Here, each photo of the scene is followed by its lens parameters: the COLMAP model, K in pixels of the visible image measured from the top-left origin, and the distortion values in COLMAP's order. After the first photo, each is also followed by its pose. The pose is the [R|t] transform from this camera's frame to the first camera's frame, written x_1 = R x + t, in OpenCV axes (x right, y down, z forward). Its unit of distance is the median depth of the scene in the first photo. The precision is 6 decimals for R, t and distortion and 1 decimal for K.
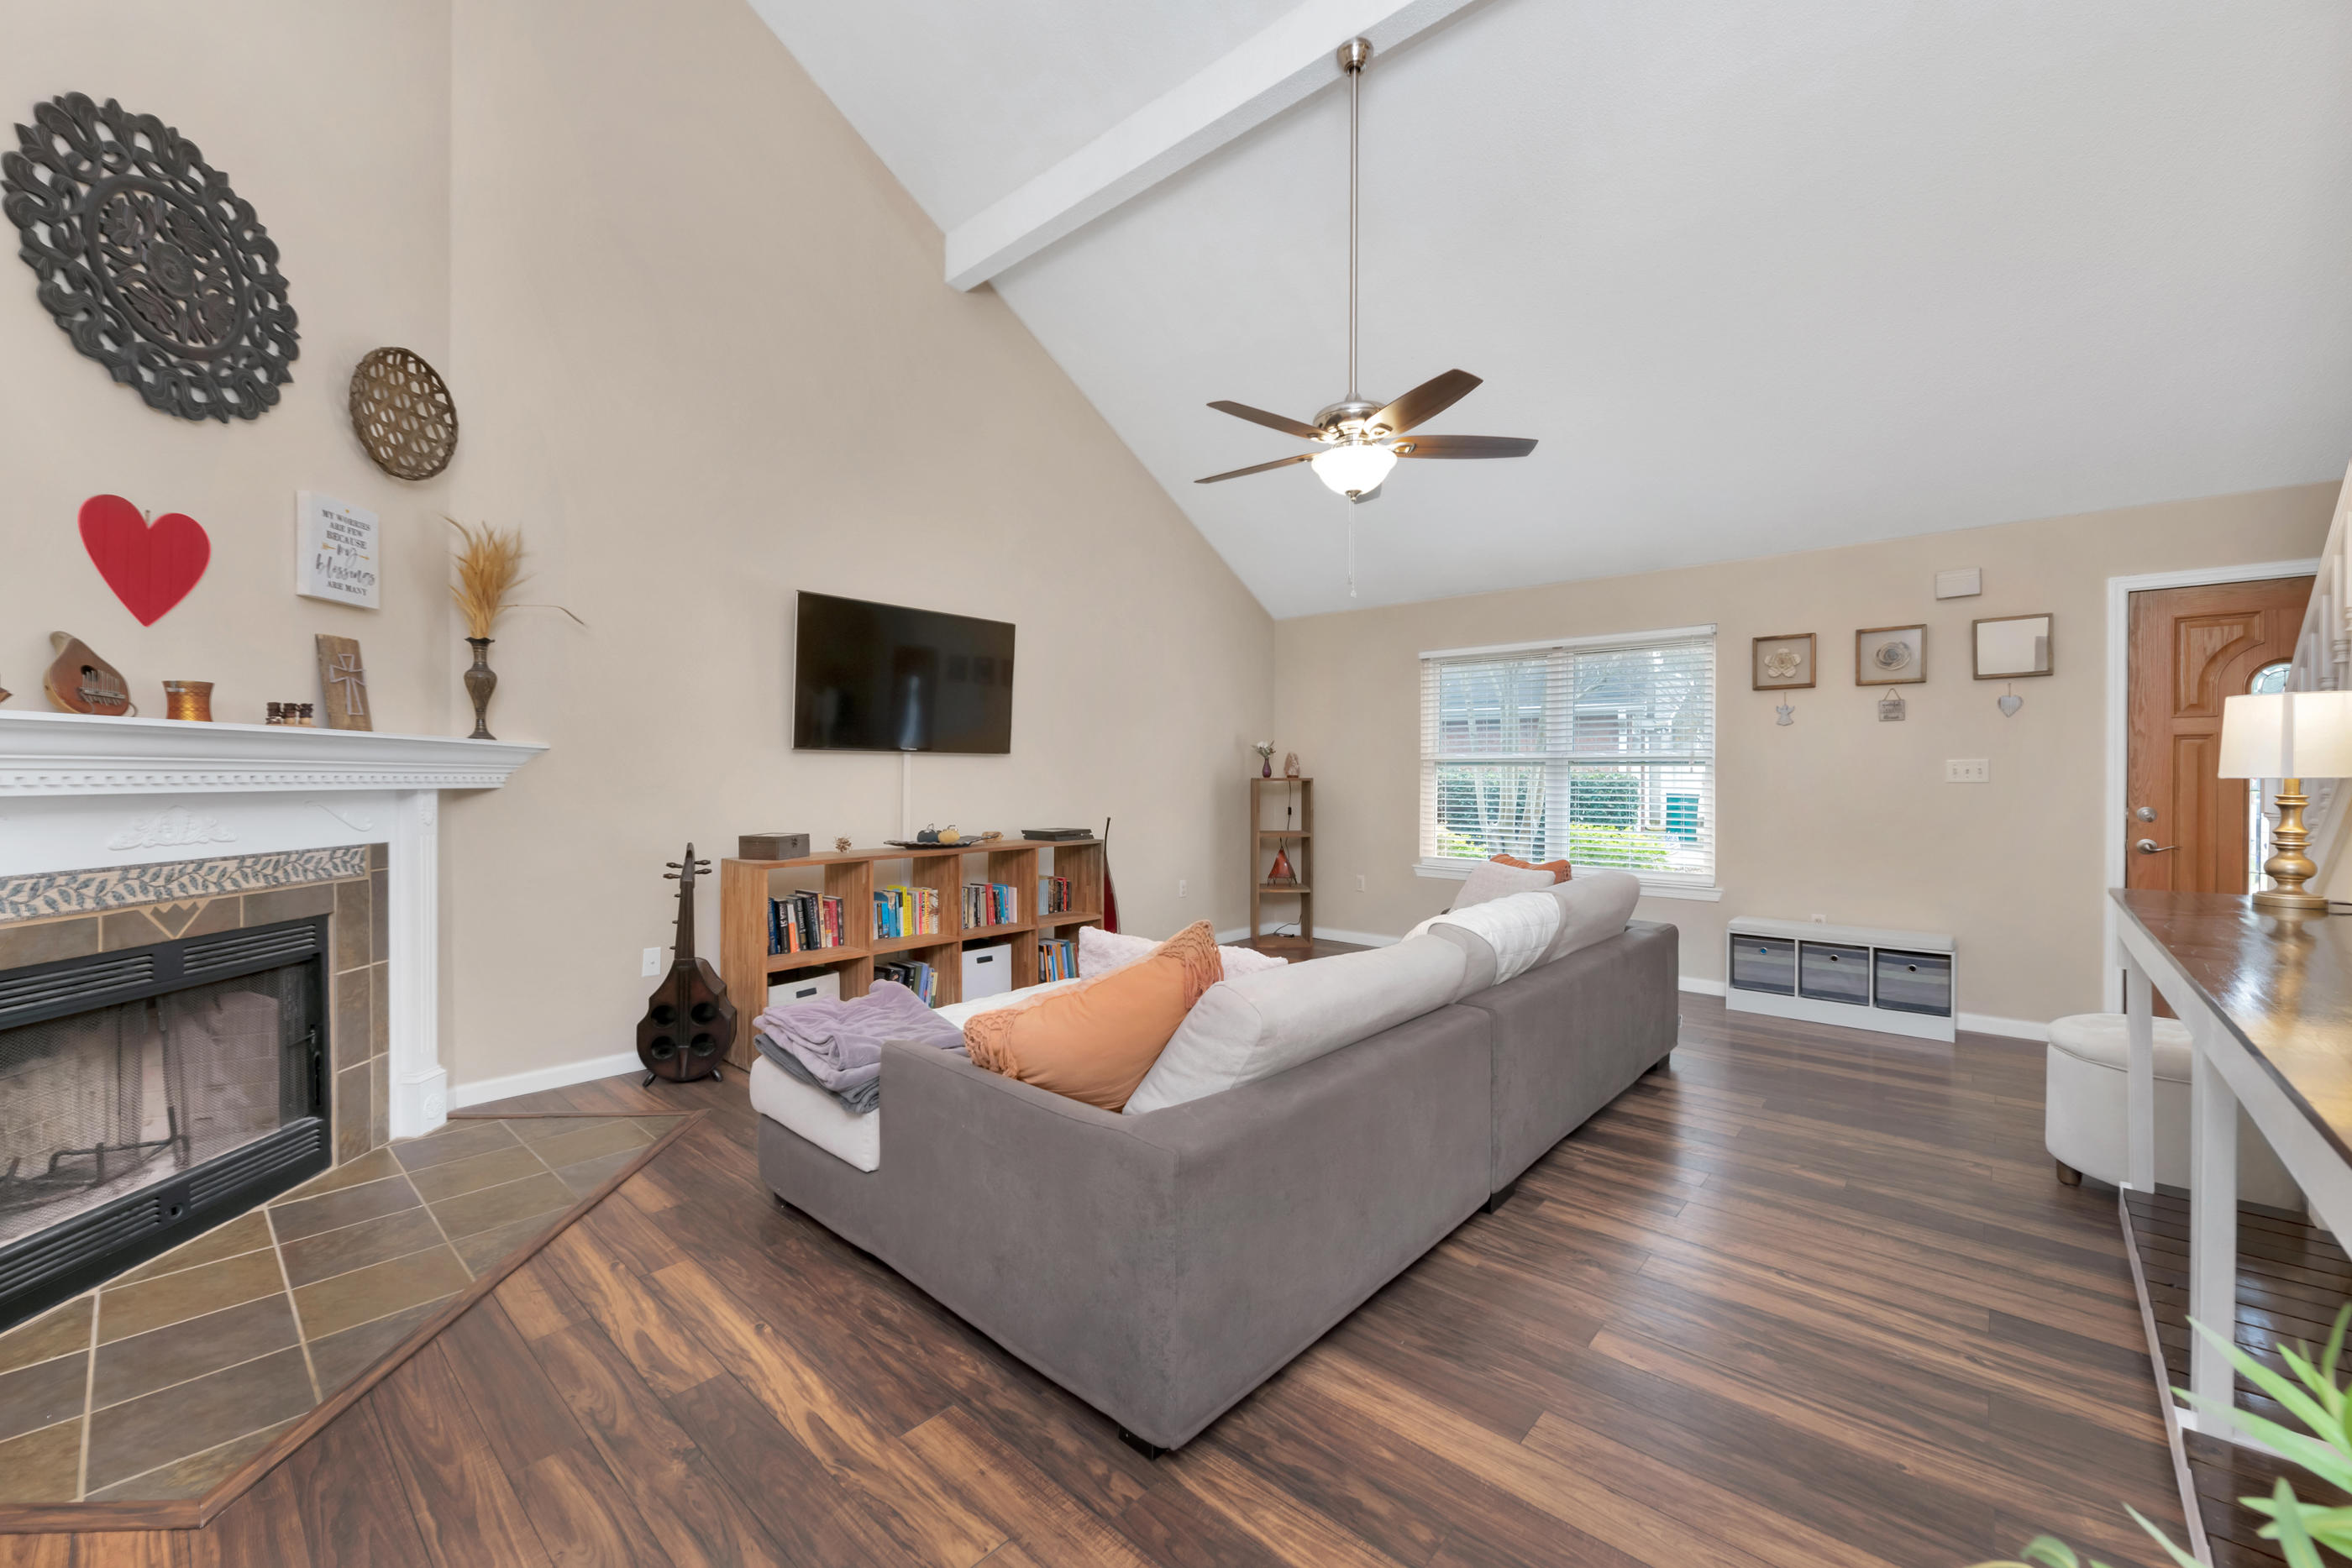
lens RADIAL K [[934.1, 0, 1184.3], [0, 934.1, 789.1], [0, 0, 1]] dist [0.002659, -0.003831]
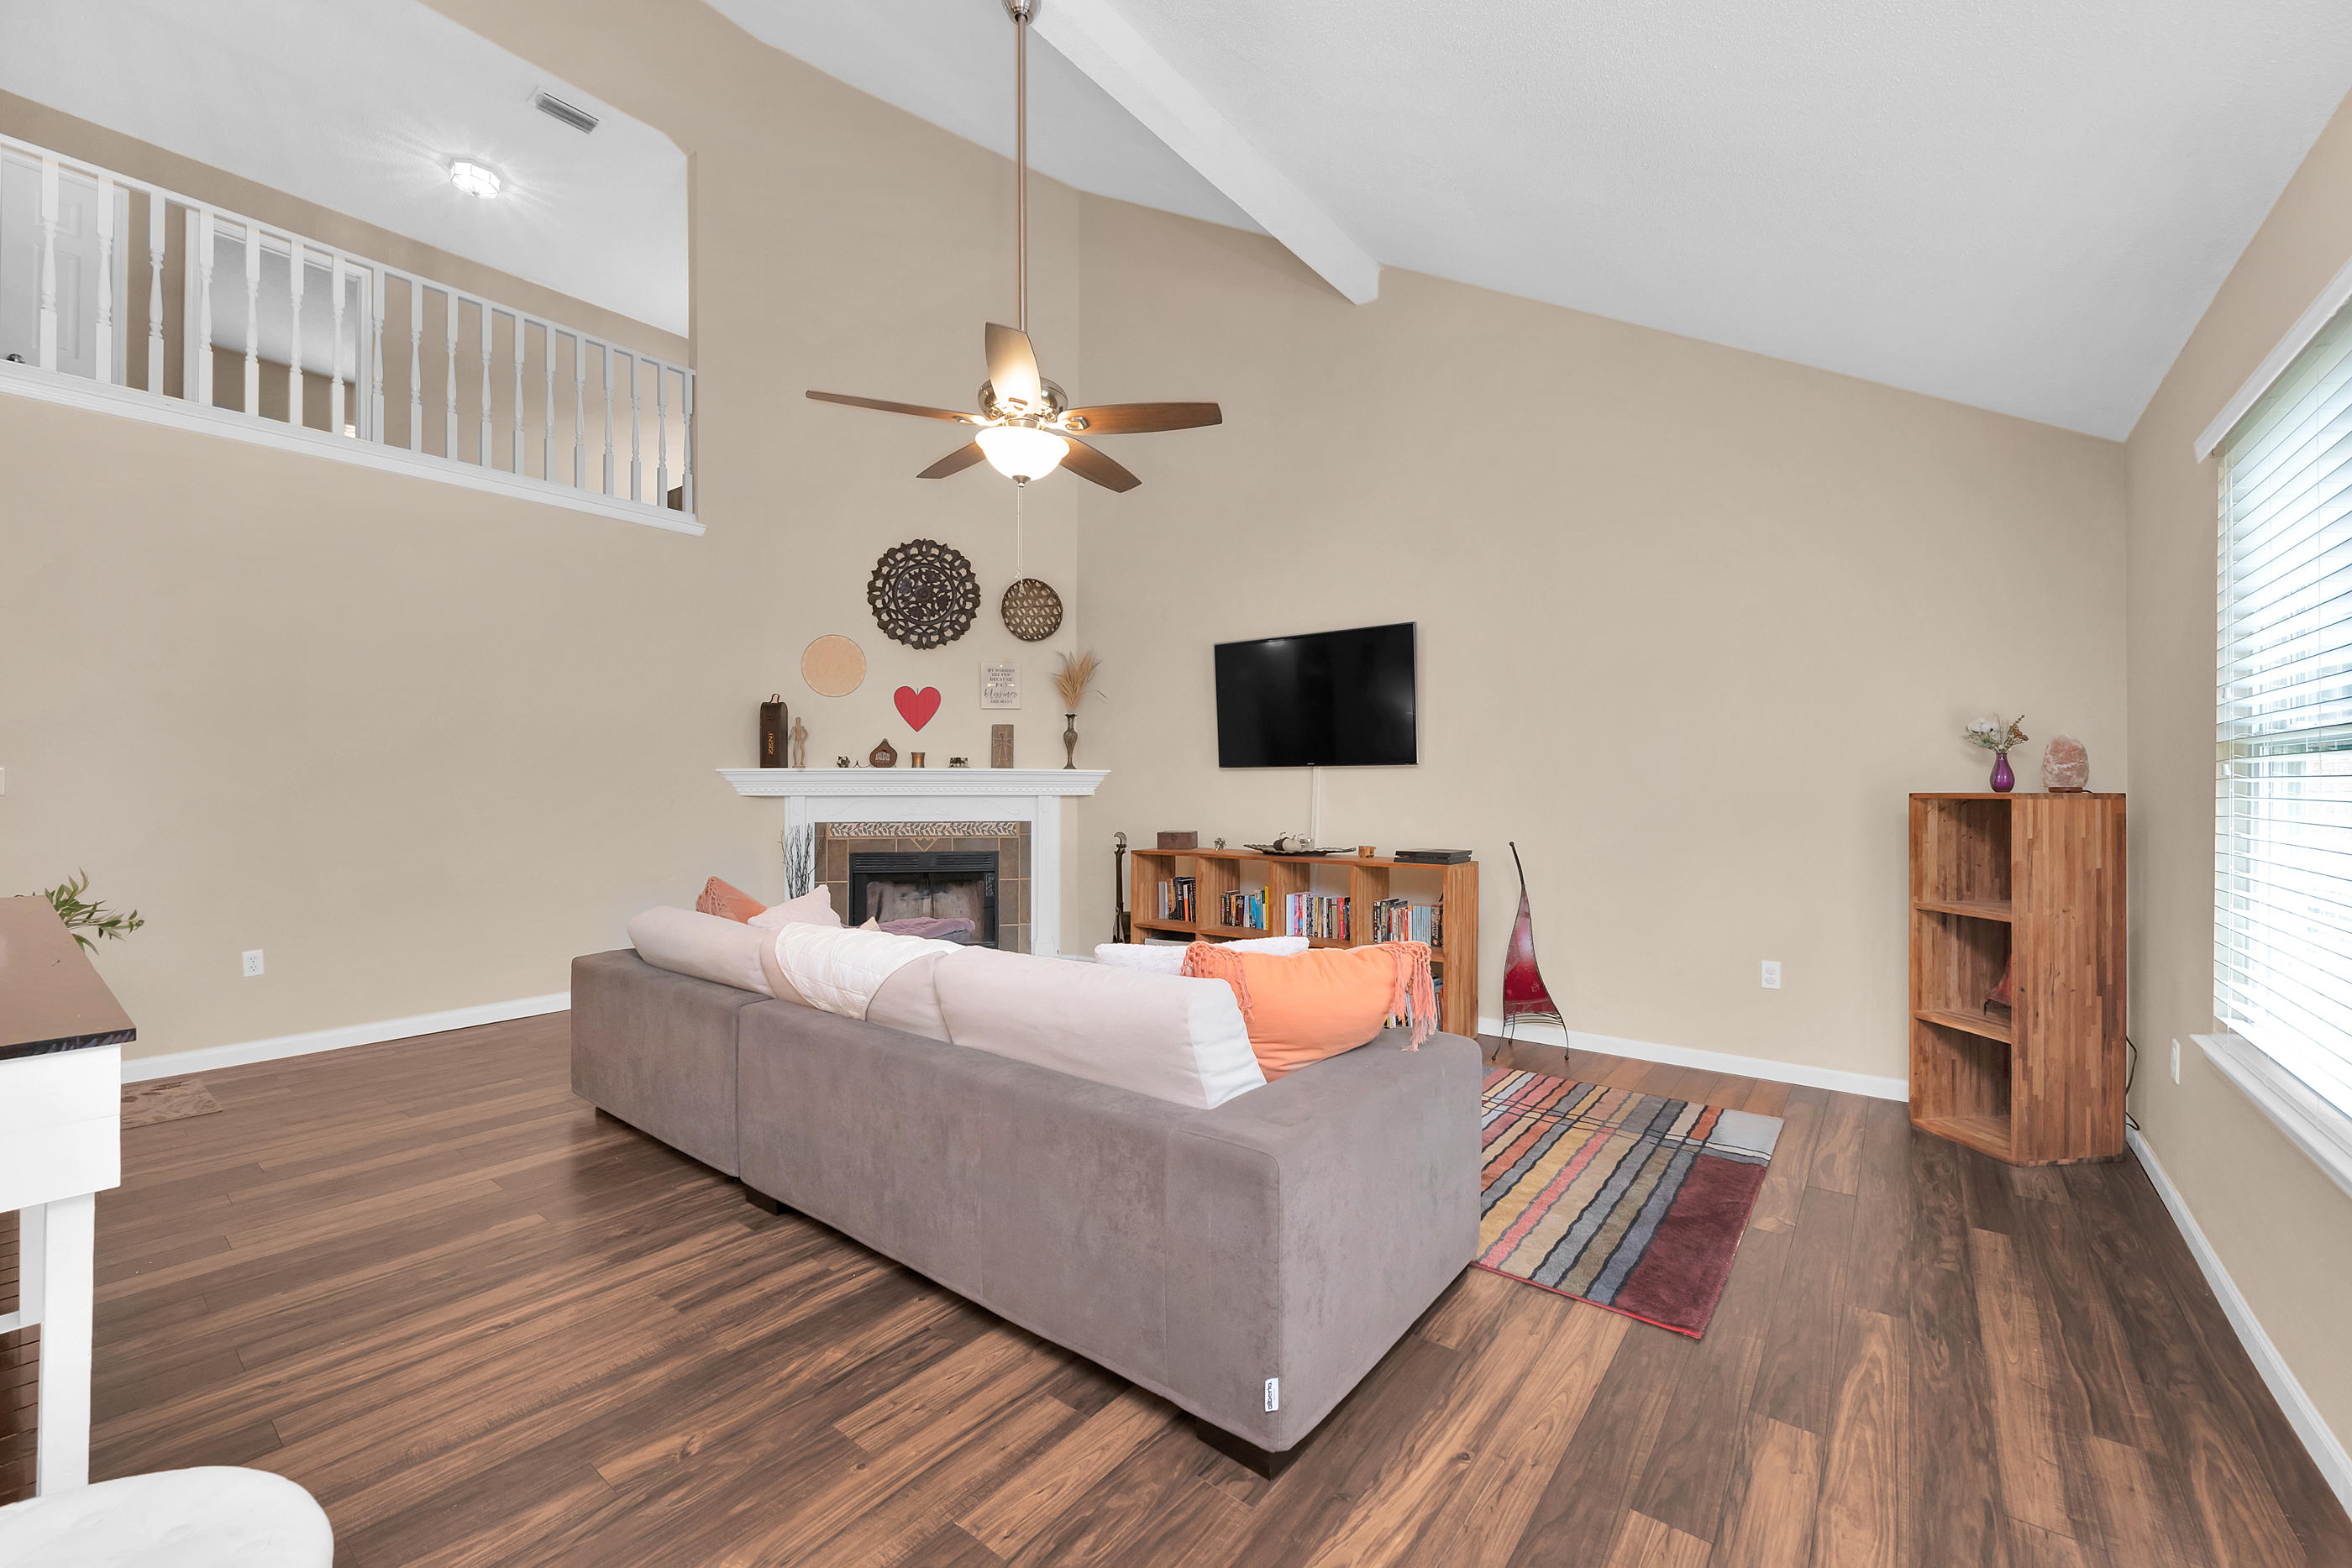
lens RADIAL K [[934.1, 0, 1184.3], [0, 934.1, 789.1], [0, 0, 1]] dist [0.002659, -0.003831]
pose [[0.066383, -0.001312, -0.997793, 0.922384], [-0.013864, 0.999901, -0.002237, -0.009978], [0.997698, 0.013982, 0.066359, 0.921030]]
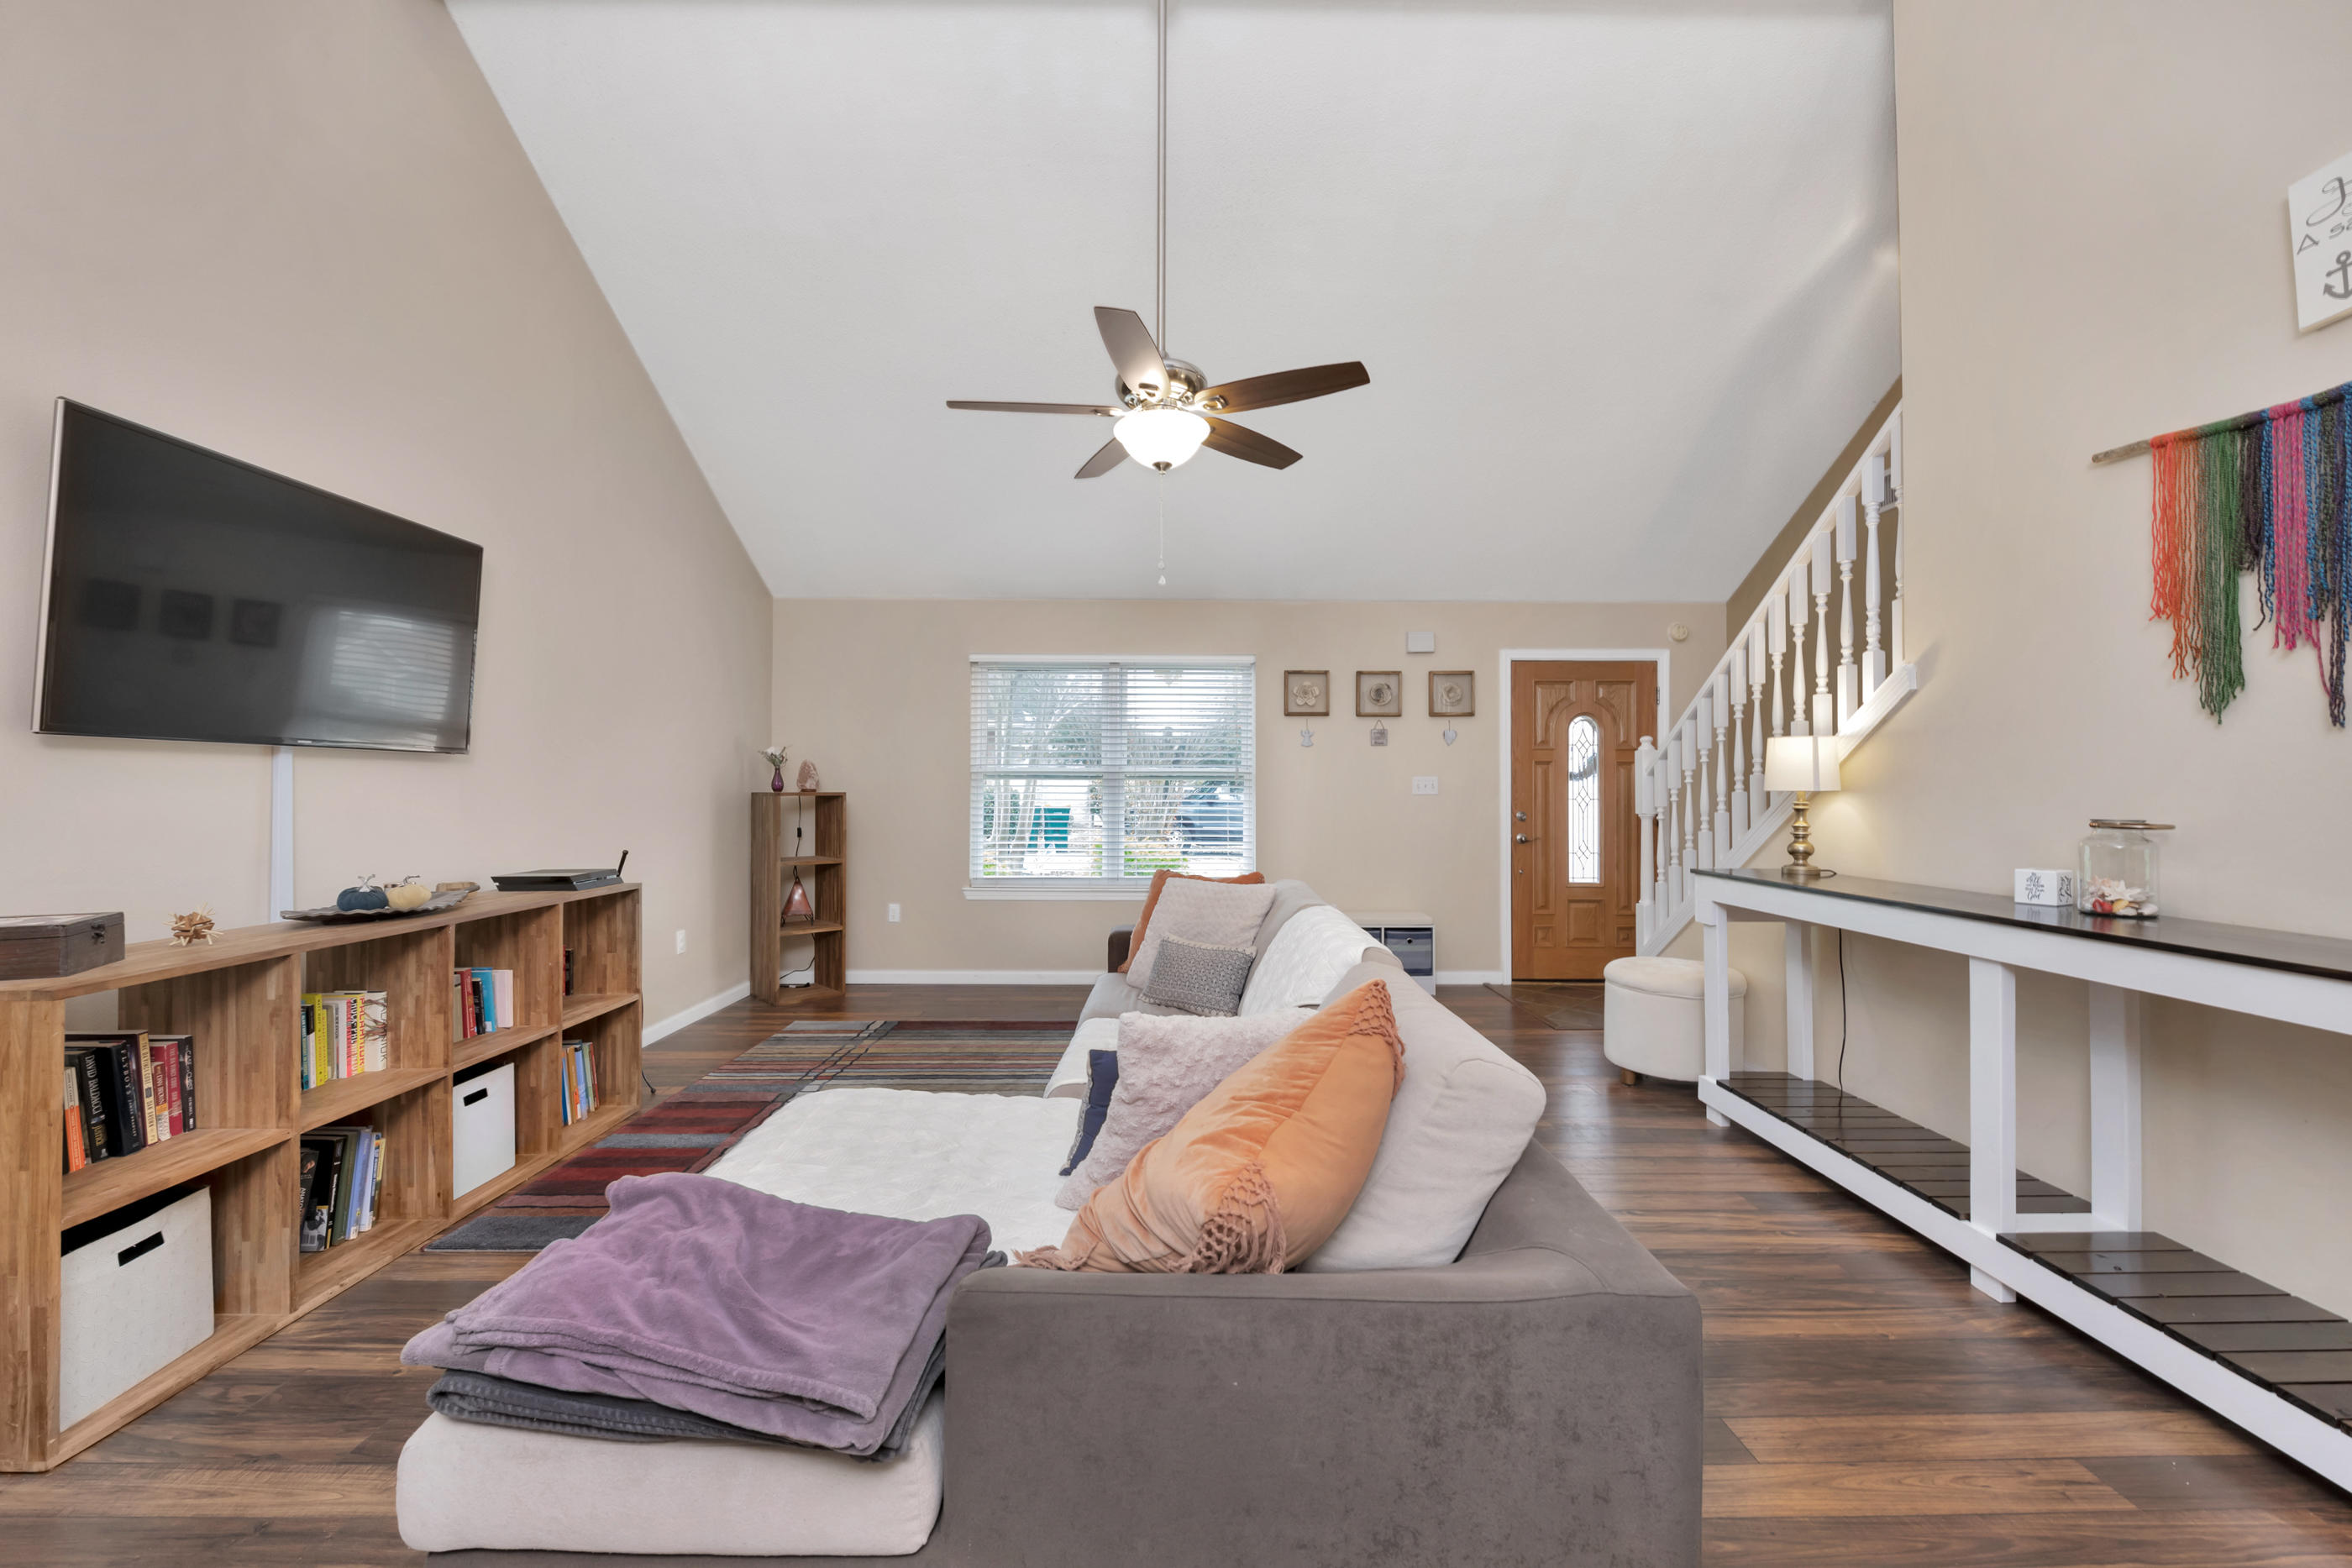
lens RADIAL K [[934.1, 0, 1184.3], [0, 934.1, 789.1], [0, 0, 1]] dist [0.002659, -0.003831]
pose [[0.738191, -0.000146, 0.674591, -0.328561], [0.009746, 0.999898, -0.010448, -0.004884], [-0.674521, 0.014288, 0.738118, 0.289139]]
